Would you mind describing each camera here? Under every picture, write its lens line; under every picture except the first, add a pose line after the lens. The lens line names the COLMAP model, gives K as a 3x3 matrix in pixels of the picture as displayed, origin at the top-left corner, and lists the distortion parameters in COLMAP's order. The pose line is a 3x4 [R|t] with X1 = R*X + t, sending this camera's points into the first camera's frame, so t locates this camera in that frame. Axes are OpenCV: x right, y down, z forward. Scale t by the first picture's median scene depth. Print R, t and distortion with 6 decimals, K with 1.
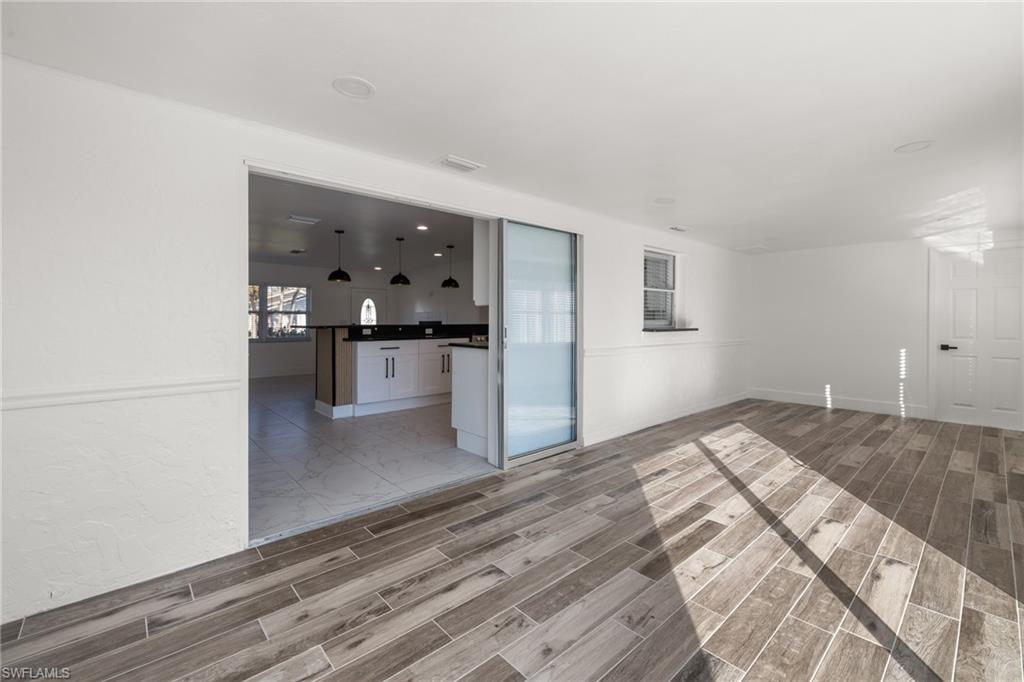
lens RADIAL K [[433.8, 0, 512.8], [0, 433.8, 321.5], [0, 0, 1]] dist [0.000126, 0.000042]
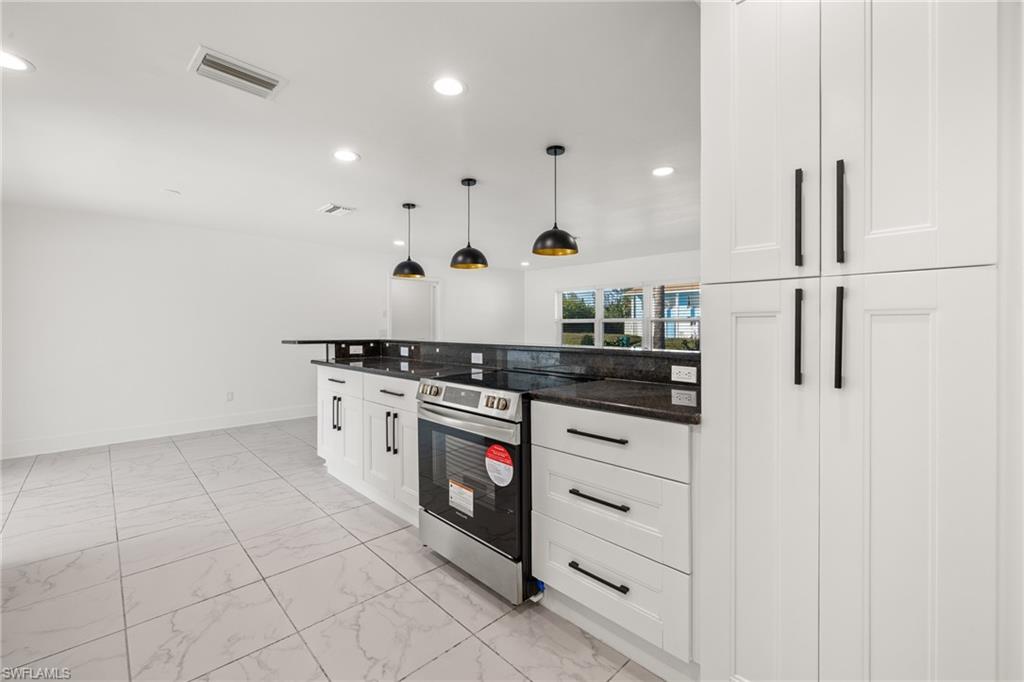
lens RADIAL K [[433.0, 0, 511.4], [0, 433.0, 329.8], [0, 0, 1]] dist [0.001123, 0.000012]
pose [[0.033241, 0.005171, -0.999434, 0.307033], [-0.002496, 0.999984, 0.005091, -0.011771], [0.999444, 0.002325, 0.033253, 1.160245]]
